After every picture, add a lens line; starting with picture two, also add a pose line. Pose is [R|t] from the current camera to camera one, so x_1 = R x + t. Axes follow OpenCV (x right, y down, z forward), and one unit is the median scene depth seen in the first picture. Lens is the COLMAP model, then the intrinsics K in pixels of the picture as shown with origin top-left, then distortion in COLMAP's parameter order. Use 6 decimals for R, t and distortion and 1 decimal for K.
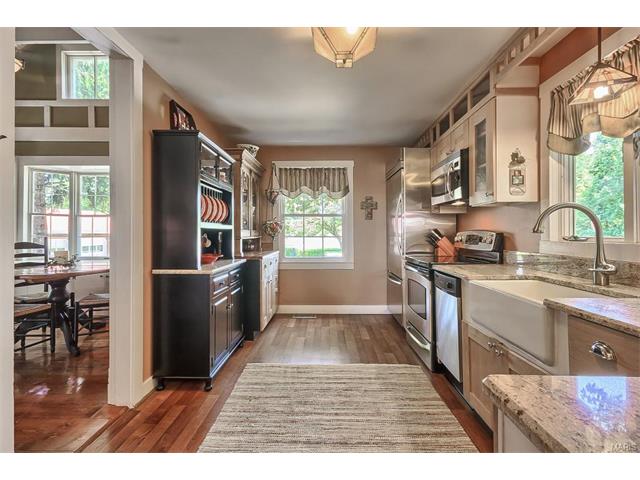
lens RADIAL K [[298.5, 0, 321.6], [0, 298.5, 236.5], [0, 0, 1]] dist [-0.001272, -0.000695]
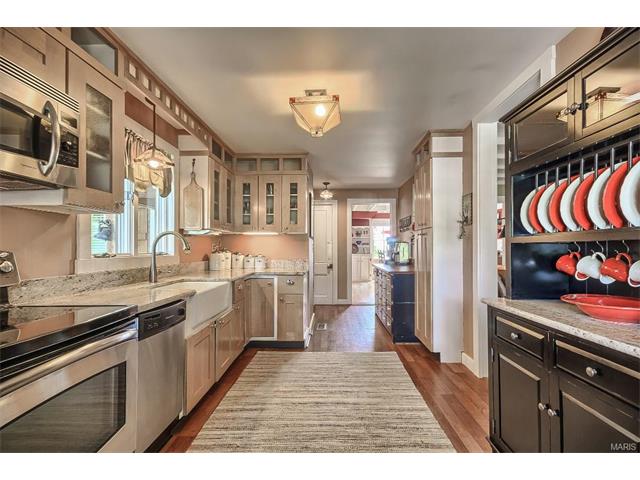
lens RADIAL K [[298.5, 0, 321.0], [0, 298.5, 239.8], [0, 0, 1]] dist [-0.001272, -0.000695]
pose [[-0.999929, 0.005822, 0.010401, 0.036831], [0.005725, 0.999940, -0.009305, -0.012157], [-0.010455, -0.009245, -0.999903, 2.031916]]
